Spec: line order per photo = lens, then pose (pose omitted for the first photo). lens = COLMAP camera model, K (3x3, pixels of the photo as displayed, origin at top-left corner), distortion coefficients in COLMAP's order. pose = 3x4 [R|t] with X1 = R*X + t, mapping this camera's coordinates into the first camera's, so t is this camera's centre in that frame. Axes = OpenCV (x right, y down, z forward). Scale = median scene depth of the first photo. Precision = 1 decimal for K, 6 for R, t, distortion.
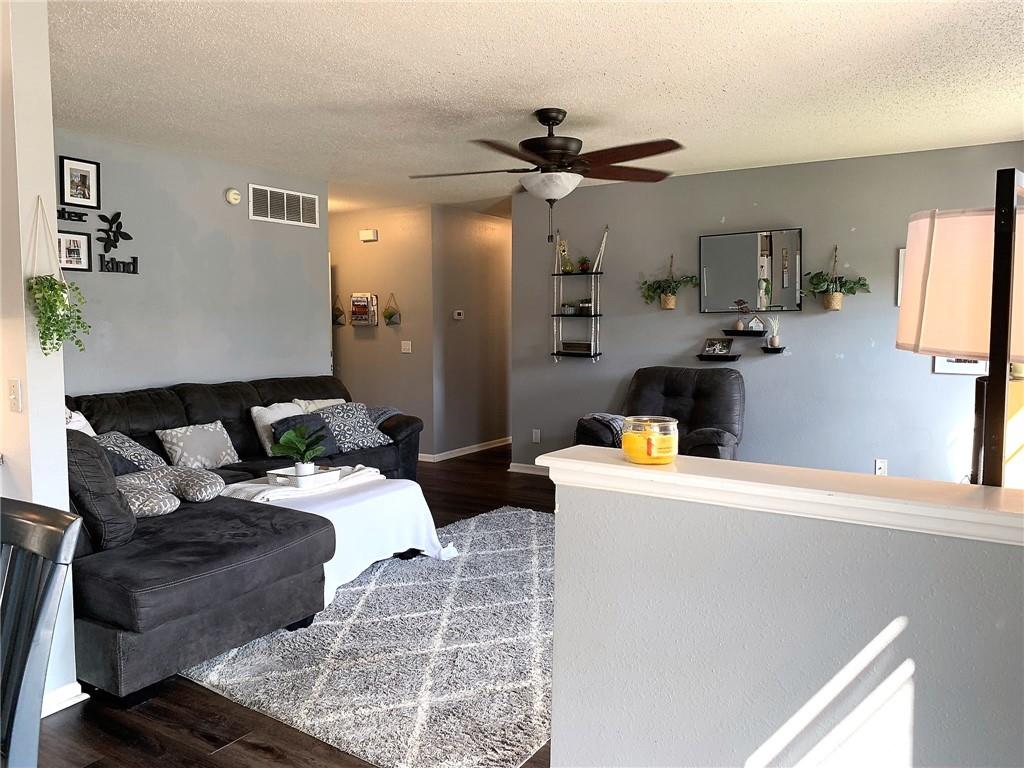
lens RADIAL K [[792.0, 0, 511.1], [0, 792.0, 379.8], [0, 0, 1]] dist [-0.000314, -0.004982]
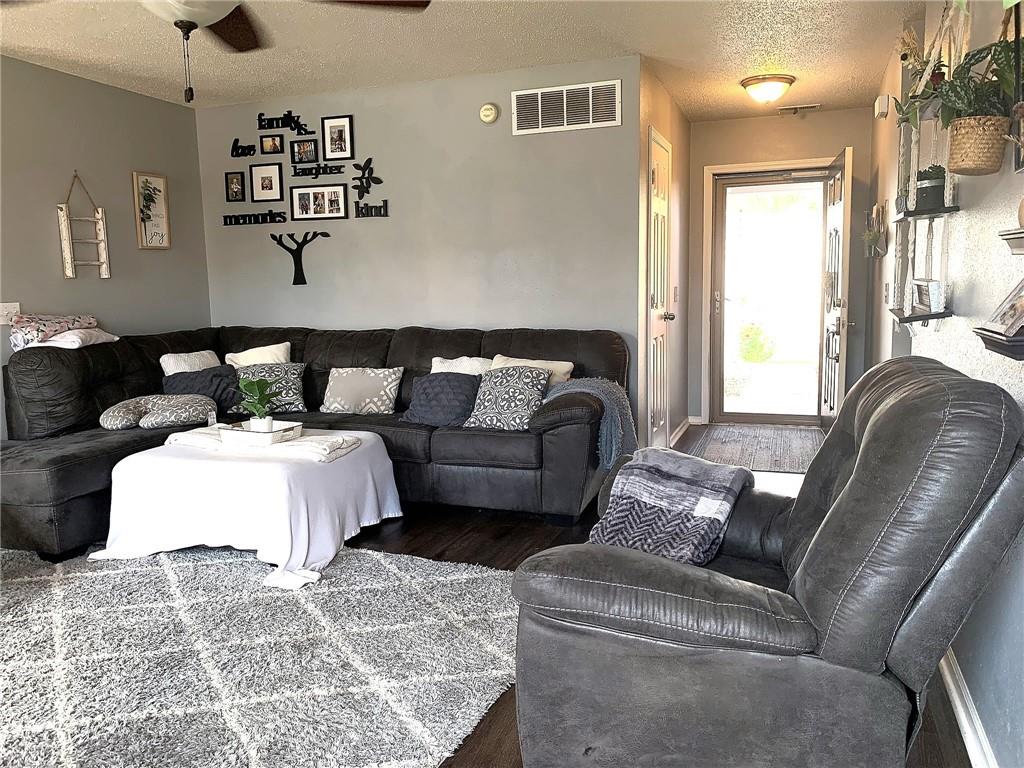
lens RADIAL K [[792.0, 0, 513.2], [0, 792.0, 388.3], [0, 0, 1]] dist [-0.000314, -0.004982]
pose [[0.207666, 0.117174, -0.971157, 0.600428], [-0.058235, 0.992520, 0.107299, -0.034050], [0.976465, 0.034273, 0.212936, 0.984031]]
